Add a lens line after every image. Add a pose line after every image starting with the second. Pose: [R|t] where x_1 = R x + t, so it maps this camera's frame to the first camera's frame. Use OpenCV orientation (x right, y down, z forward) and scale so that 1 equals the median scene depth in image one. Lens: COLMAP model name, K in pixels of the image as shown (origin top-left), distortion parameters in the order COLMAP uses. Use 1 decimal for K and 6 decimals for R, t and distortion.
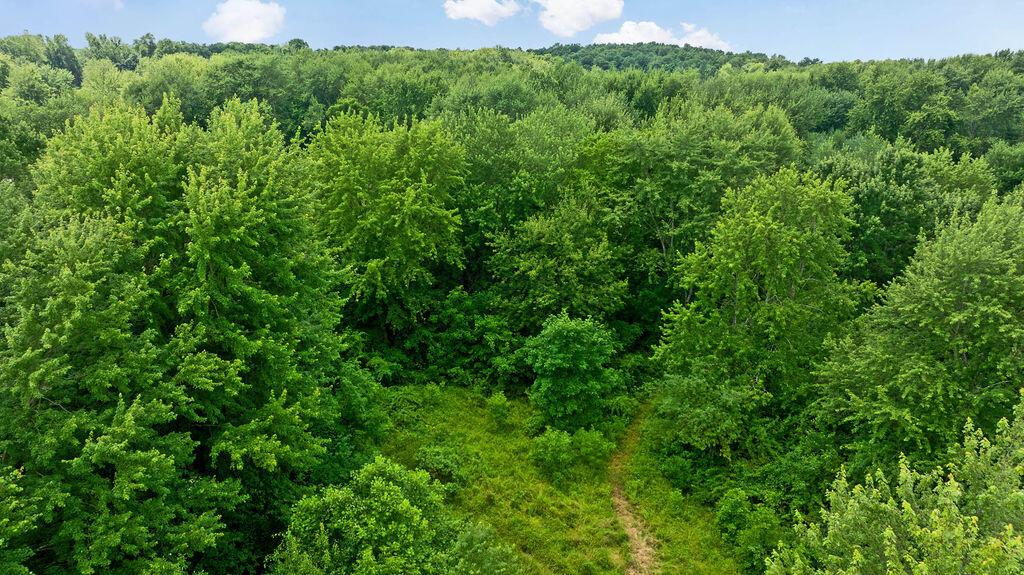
lens RADIAL K [[721.0, 0, 512.0], [0, 721.0, 287.5], [0, 0, 1]] dist [-0.020502, 0.002664]
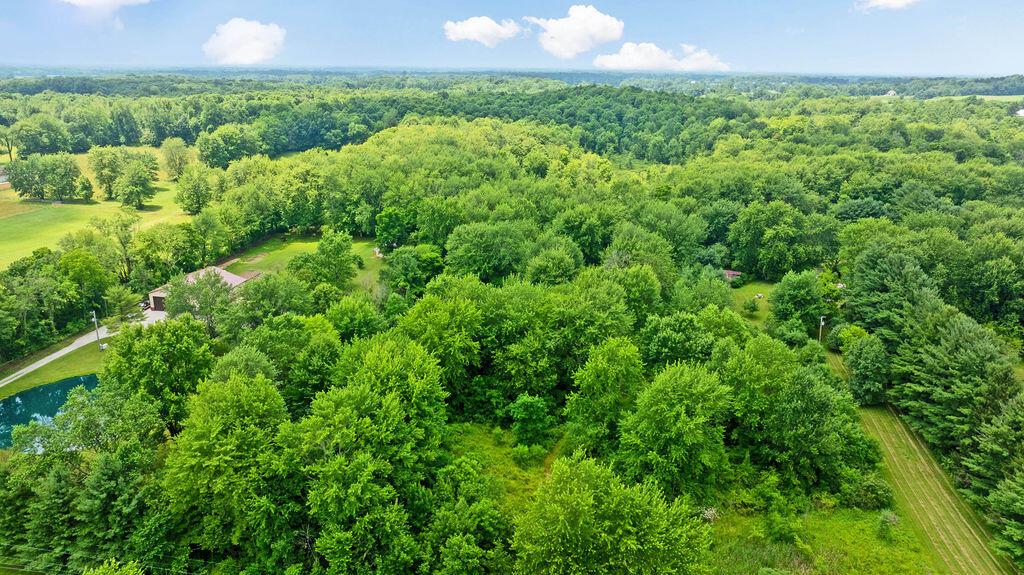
lens RADIAL K [[721.0, 0, 512.0], [0, 721.0, 287.5], [0, 0, 1]] dist [-0.020502, 0.002664]
pose [[0.999977, -0.005148, 0.004462, 0.017078], [0.005151, 0.999987, -0.000588, -0.277939], [-0.004459, 0.000611, 0.999990, -1.194262]]
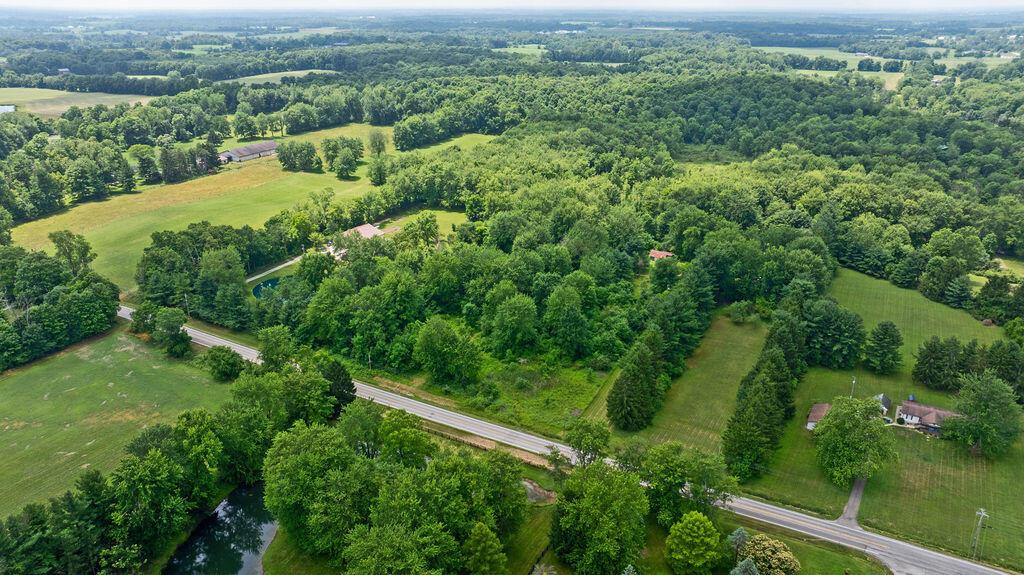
lens RADIAL K [[721.0, 0, 512.0], [0, 721.0, 287.5], [0, 0, 1]] dist [-0.020502, 0.002664]
pose [[0.951657, 0.099688, -0.290537, 1.627515], [-0.078440, 0.993381, 0.083914, -0.462555], [0.296979, -0.057068, 0.953177, -3.311723]]
